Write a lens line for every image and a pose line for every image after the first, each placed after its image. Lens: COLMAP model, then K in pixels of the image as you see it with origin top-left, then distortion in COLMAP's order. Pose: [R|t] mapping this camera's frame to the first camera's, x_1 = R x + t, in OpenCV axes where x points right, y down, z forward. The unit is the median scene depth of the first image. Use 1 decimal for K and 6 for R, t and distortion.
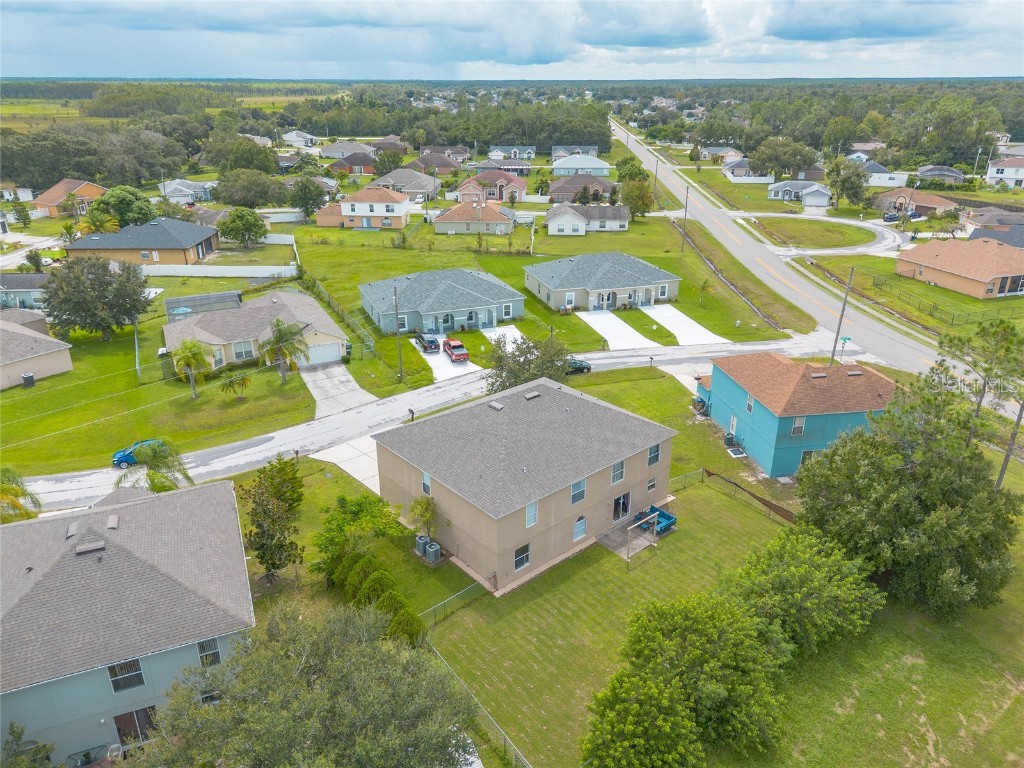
lens RADIAL K [[731.1, 0, 510.7], [0, 731.1, 367.7], [0, 0, 1]] dist [0.067554, -0.071601]
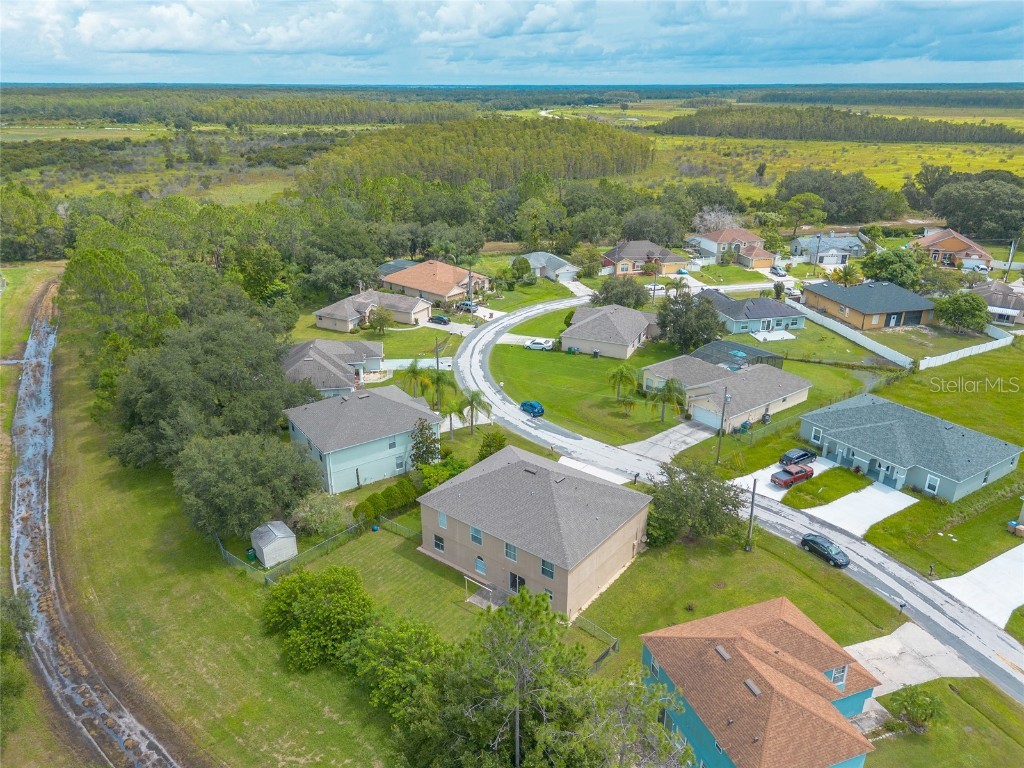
lens RADIAL K [[724.2, 0, 512.0], [0, 724.2, 384.0], [0, 0, 1]] dist [0.072044, -0.068808]
pose [[0.192660, 0.371977, -0.908028, 0.509513], [-0.357125, 0.888484, 0.288198, -0.206135], [0.913971, 0.268756, 0.304017, 0.236654]]
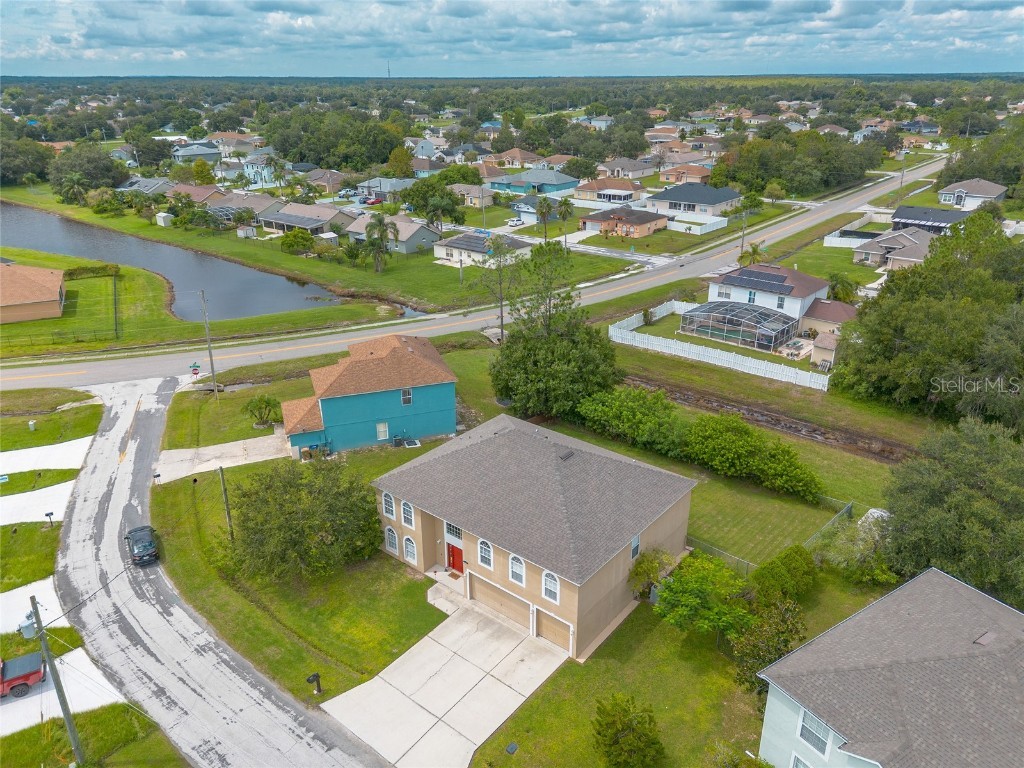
lens RADIAL K [[724.2, 0, 512.0], [0, 724.2, 384.0], [0, 0, 1]] dist [0.072044, -0.068808]
pose [[-0.172534, -0.377916, 0.909622, -0.359729], [0.359569, 0.835578, 0.415355, -0.190354], [-0.917029, 0.398735, -0.008278, 0.451632]]
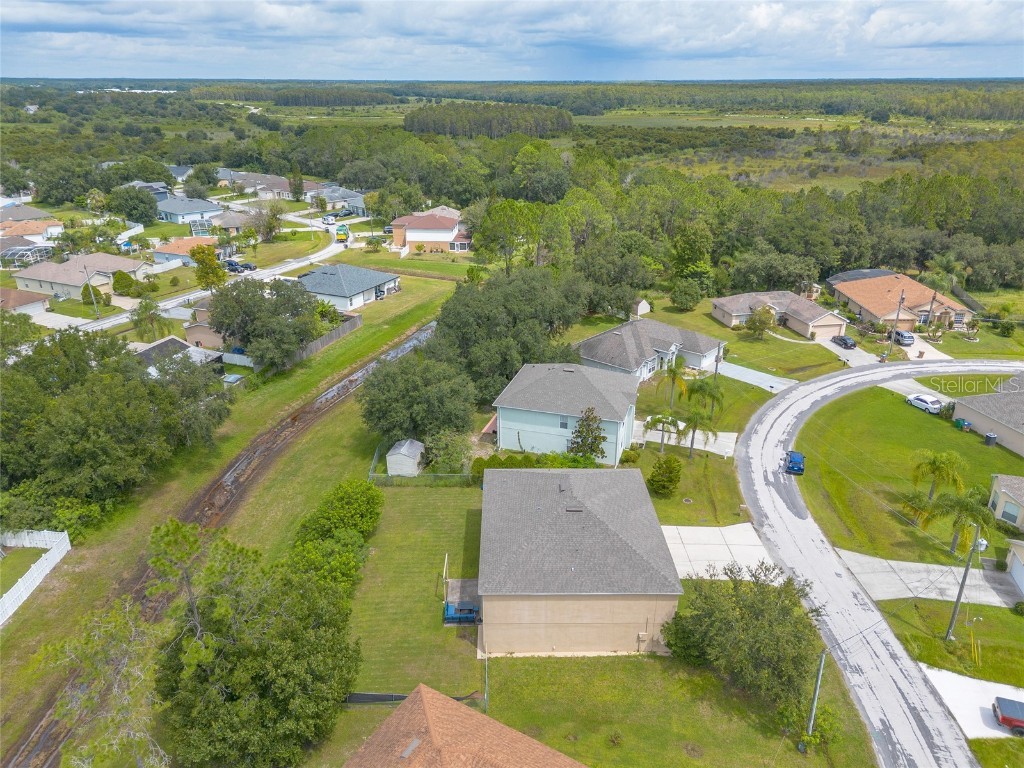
lens RADIAL K [[724.2, 0, 512.0], [0, 724.2, 384.0], [0, 0, 1]] dist [0.072044, -0.068808]
pose [[-0.648564, 0.292503, -0.702714, 0.361031], [-0.275613, 0.770319, 0.575018, -0.311770], [0.709509, 0.566613, -0.418984, 0.588489]]
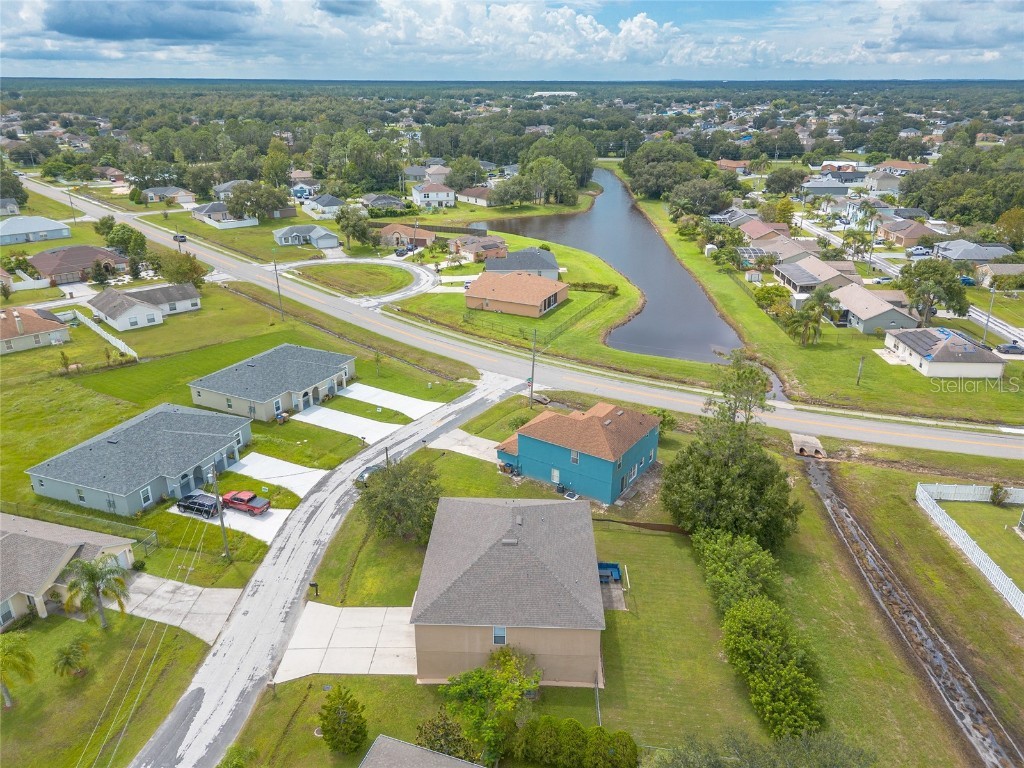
lens RADIAL K [[724.2, 0, 512.0], [0, 724.2, 384.0], [0, 0, 1]] dist [0.072044, -0.068808]
pose [[0.679231, -0.275457, 0.680271, -0.317718], [0.261027, 0.956959, 0.126866, -0.143590], [-0.685937, 0.091398, 0.721898, 0.066202]]
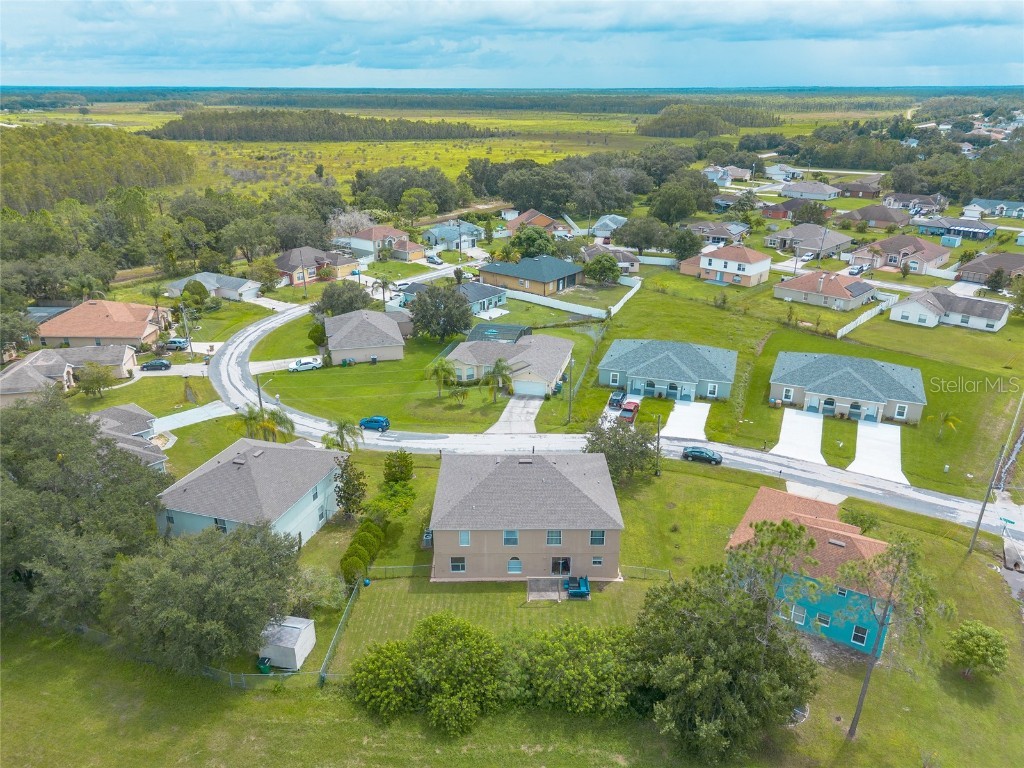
lens RADIAL K [[724.2, 0, 512.0], [0, 724.2, 384.0], [0, 0, 1]] dist [0.072044, -0.068808]
pose [[0.761325, 0.243388, -0.600954, 0.348330], [-0.235420, 0.967381, 0.093547, -0.098567], [0.604120, 0.070258, 0.793790, -0.041113]]
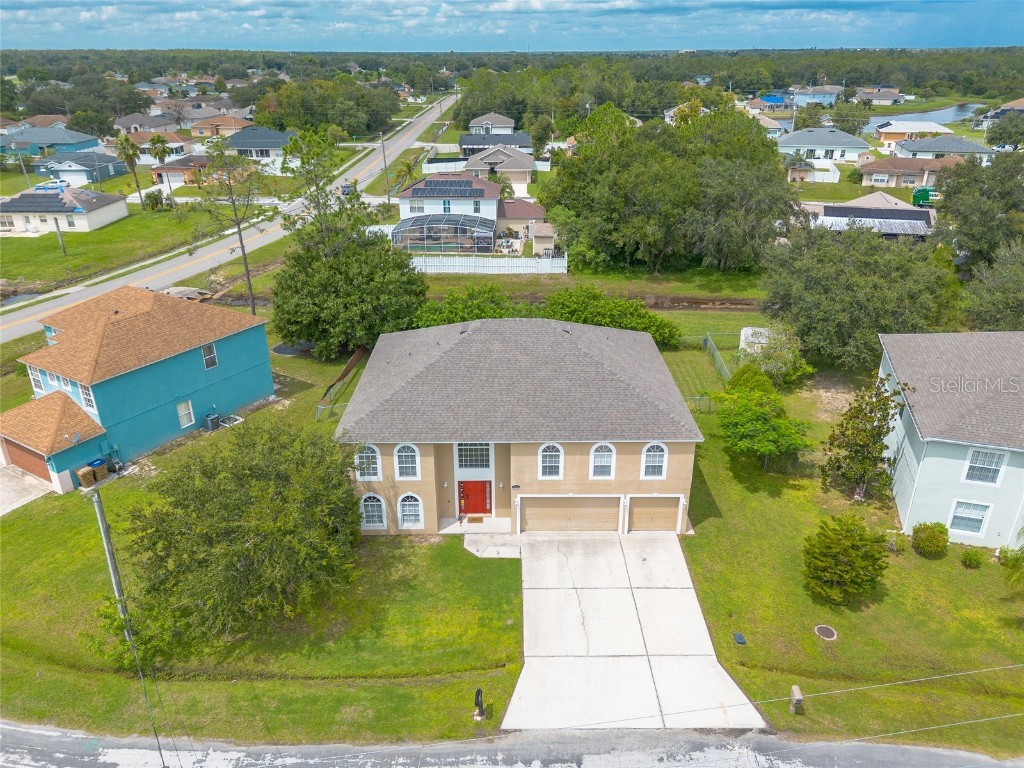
lens RADIAL K [[724.2, 0, 512.0], [0, 724.2, 384.0], [0, 0, 1]] dist [0.072044, -0.068808]
pose [[-0.758336, -0.264406, 0.595832, -0.199395], [0.241285, 0.735269, 0.633373, -0.178185], [-0.605564, 0.624075, -0.493784, 0.635136]]
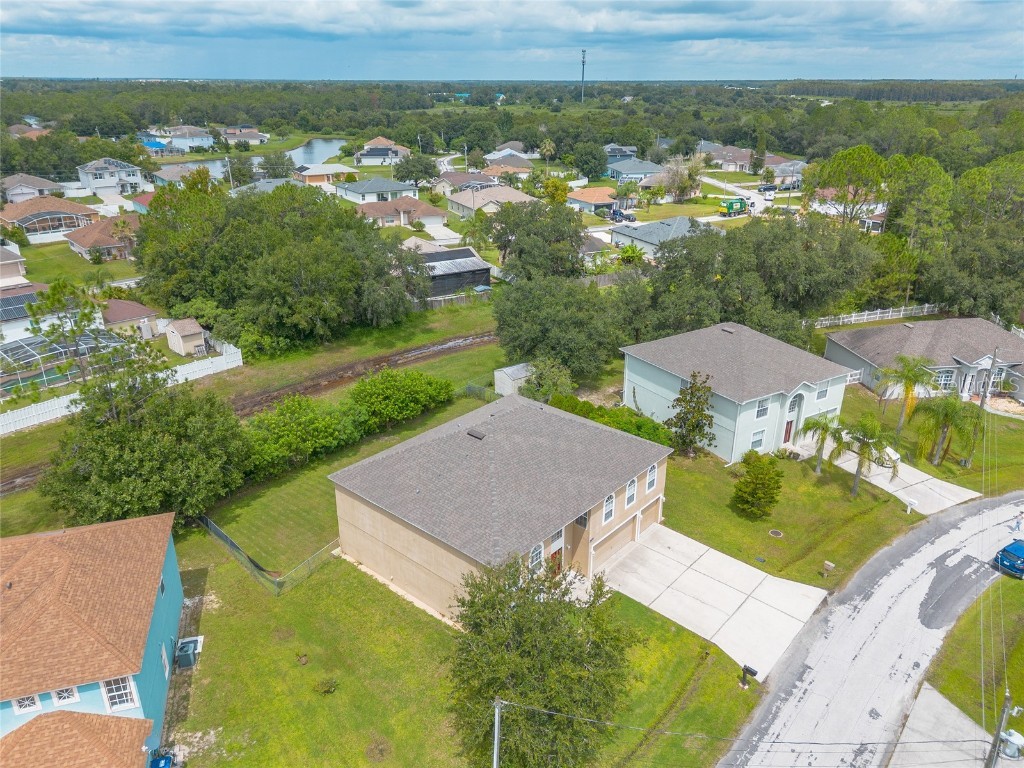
lens RADIAL K [[724.2, 0, 512.0], [0, 724.2, 384.0], [0, 0, 1]] dist [0.072044, -0.068808]
pose [[-0.991171, 0.050976, -0.122401, 0.052497], [-0.047731, 0.724078, 0.688065, -0.267006], [0.123703, 0.687832, -0.715252, 0.718460]]
